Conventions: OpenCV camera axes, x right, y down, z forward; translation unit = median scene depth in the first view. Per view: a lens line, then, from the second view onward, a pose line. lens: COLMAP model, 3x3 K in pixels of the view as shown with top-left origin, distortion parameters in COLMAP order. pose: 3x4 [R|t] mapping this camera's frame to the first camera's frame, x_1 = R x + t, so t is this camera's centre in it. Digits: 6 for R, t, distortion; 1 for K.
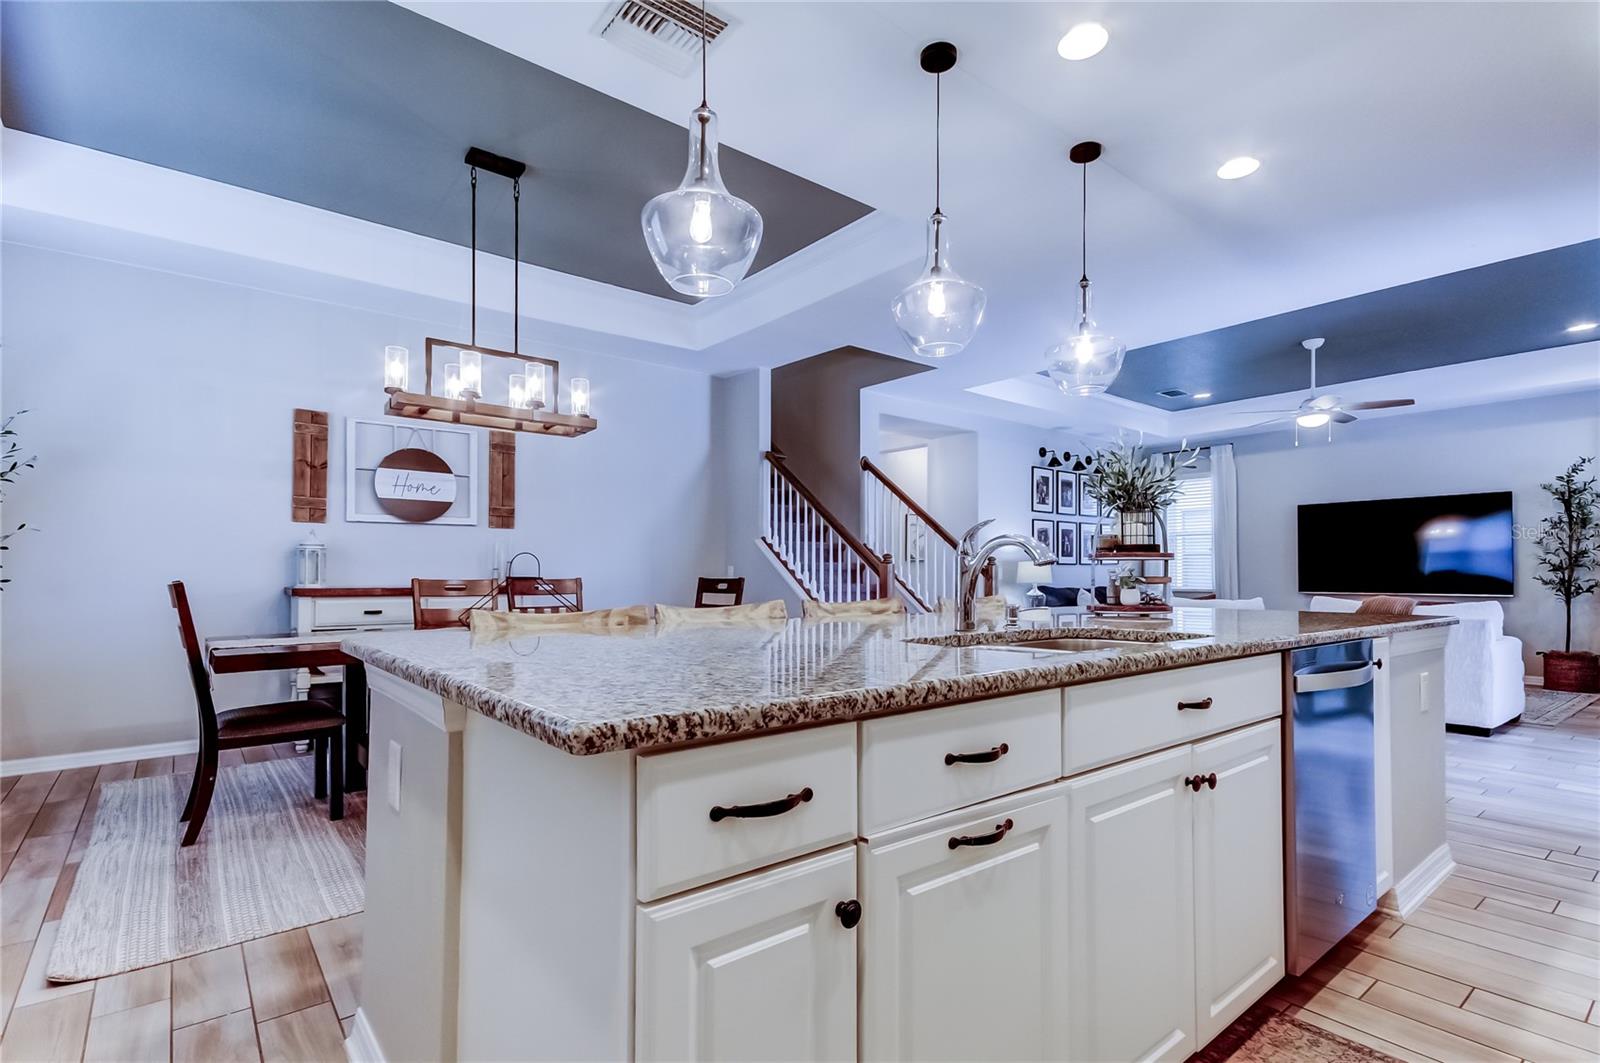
lens RADIAL K [[753.2, 0, 816.8], [0, 753.2, 565.5], [0, 0, 1]] dist [0.019884, -0.012134]
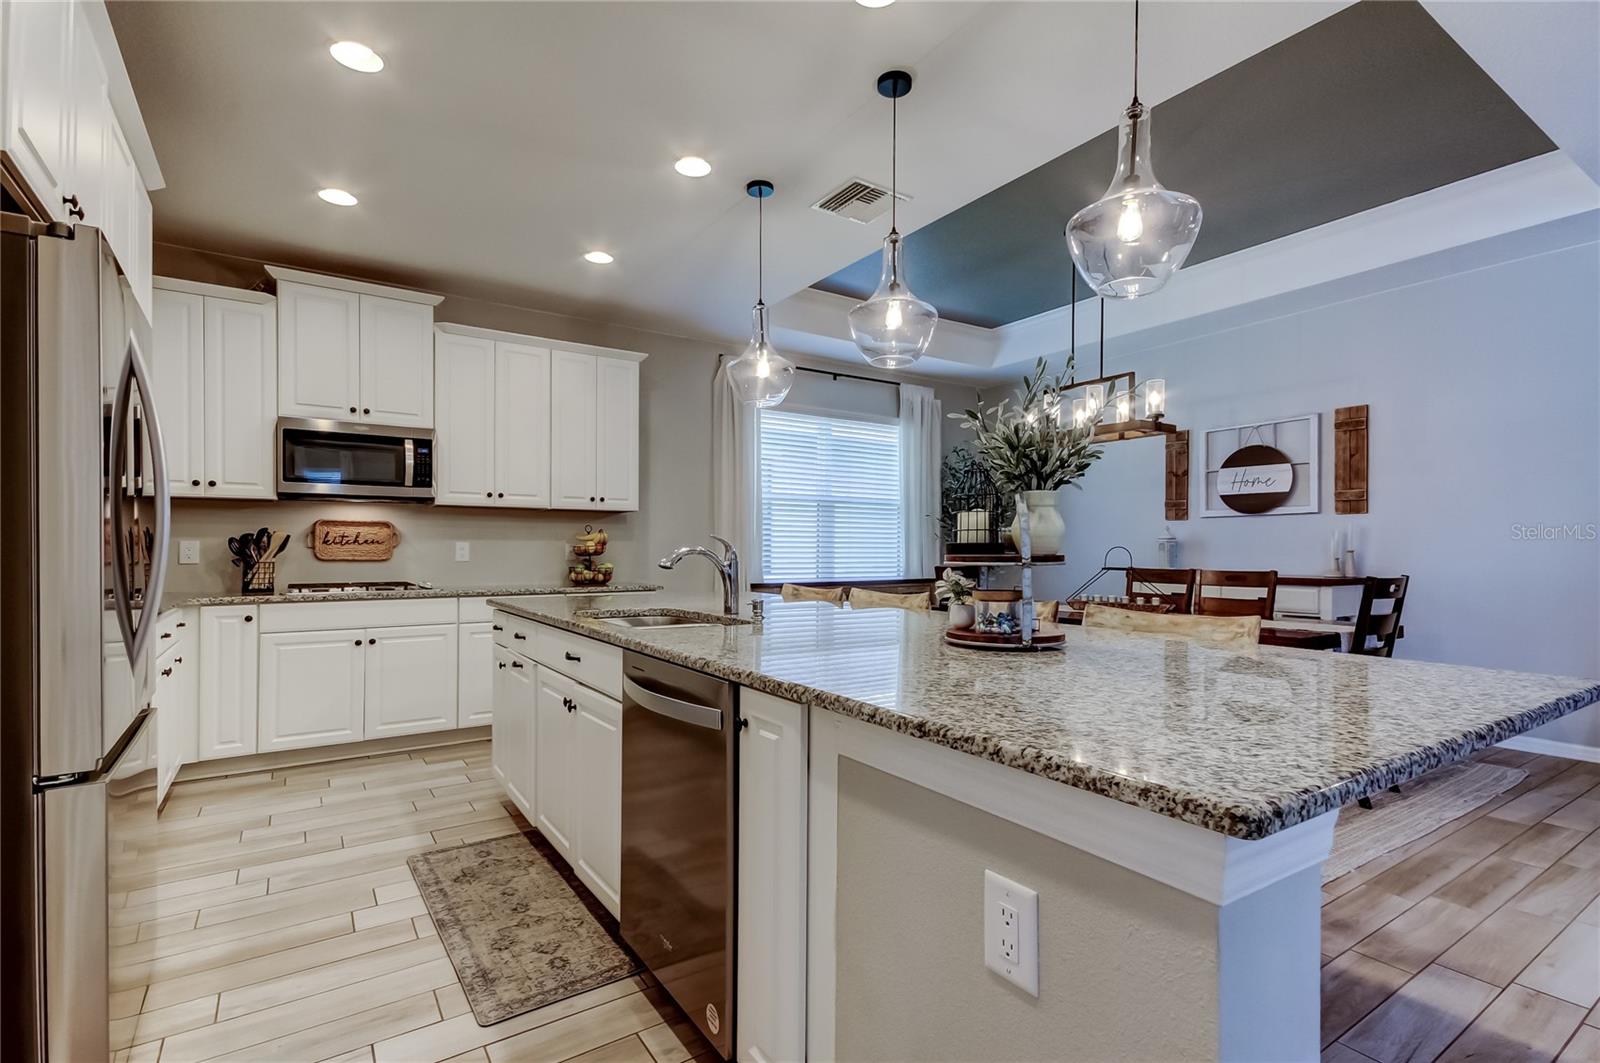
lens RADIAL K [[748.2, 0, 798.7], [0, 748.2, 550.1], [0, 0, 1]] dist [0.016684, -0.000447]
pose [[-0.095384, 0.000131, -0.995441, 0.442224], [0.007579, 0.999971, -0.000595, -0.008345], [0.995412, -0.007602, -0.095382, 0.351082]]
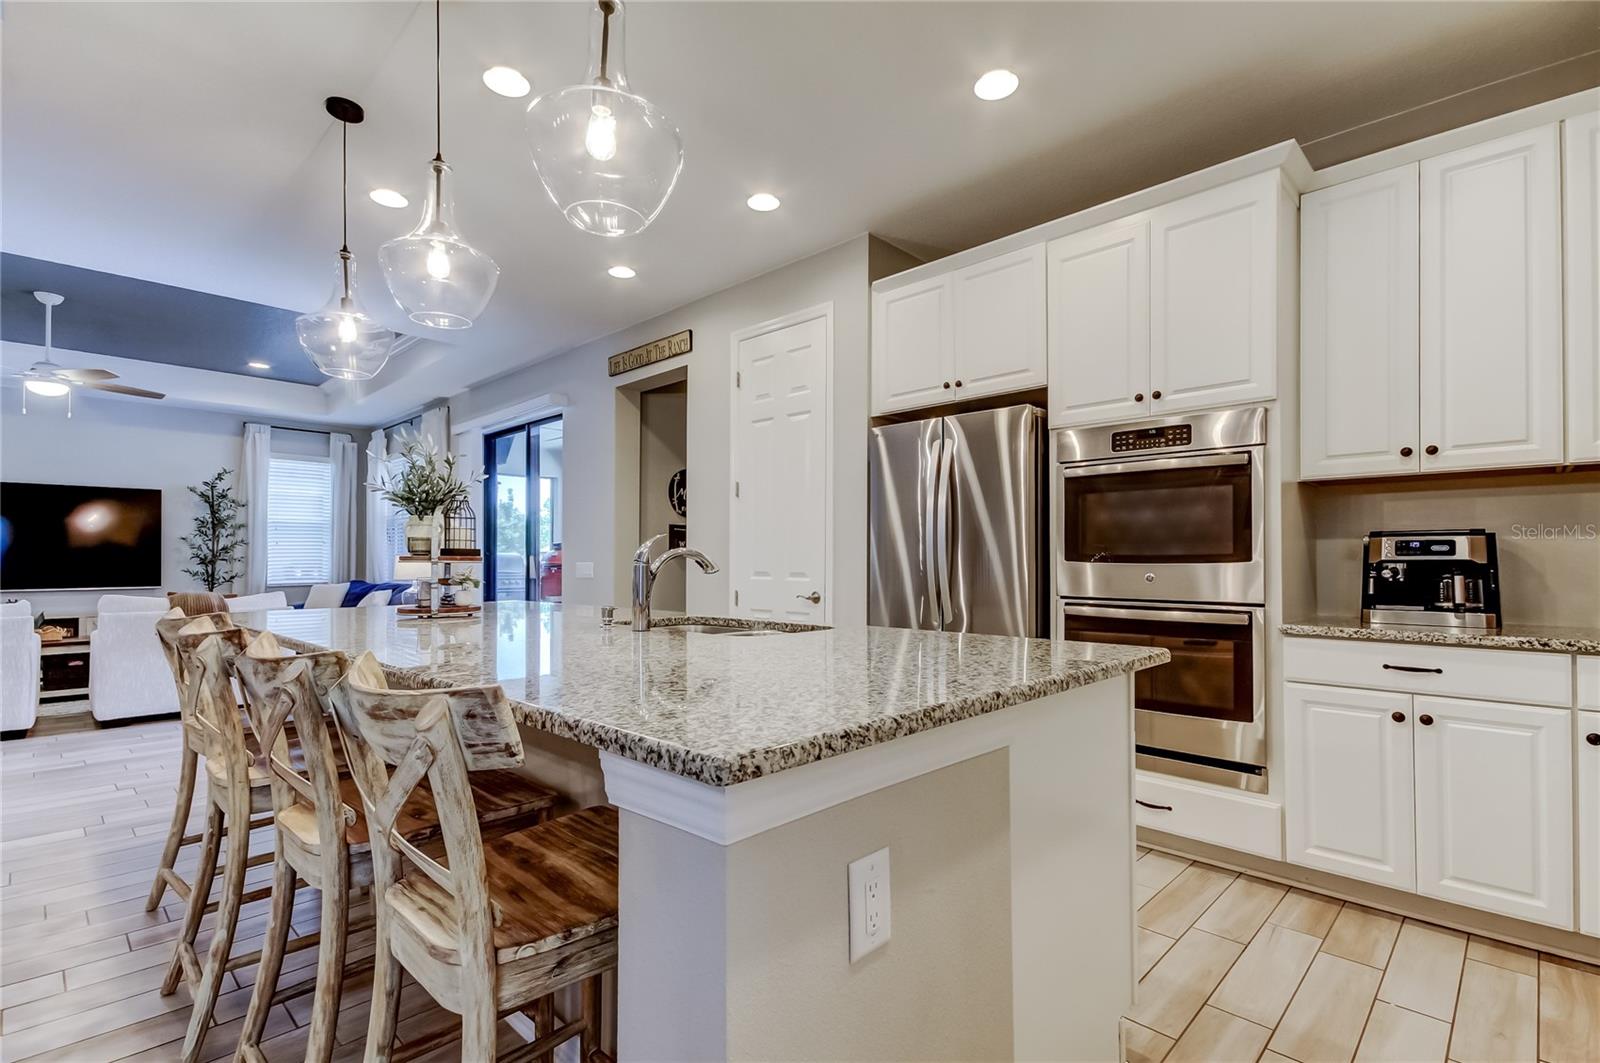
lens RADIAL K [[757.5, 0, 786.6], [0, 757.5, 554.6], [0, 0, 1]] dist [0.002973, -0.000237]
pose [[-0.103262, 0.008691, 0.994616, -0.259134], [-0.010479, 0.999897, -0.009825, -0.005177], [-0.994599, -0.011438, -0.103161, 0.245193]]
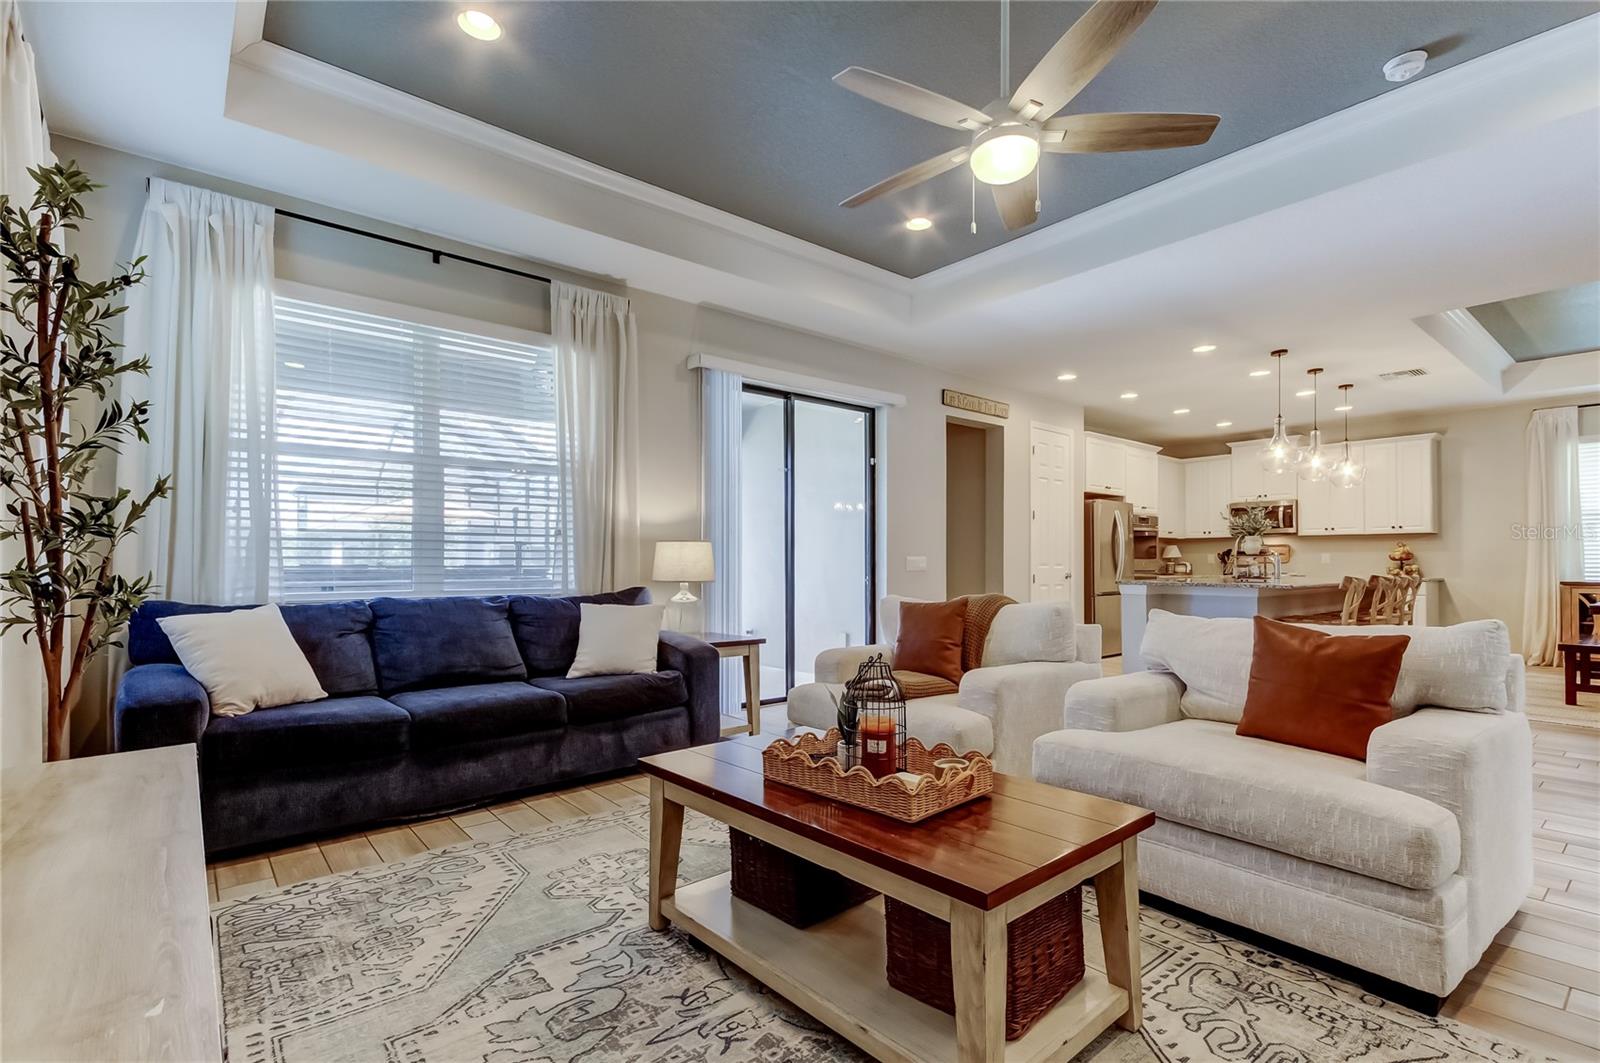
lens RADIAL K [[739.6, 0, 809.5], [0, 739.6, 557.8], [0, 0, 1]] dist [0.014098, -0.000354]
pose [[-0.999869, -0.002786, -0.015937, 0.718106], [-0.002508, 0.999845, -0.017451, 0.014501], [0.015983, -0.017408, -0.999721, 1.276216]]
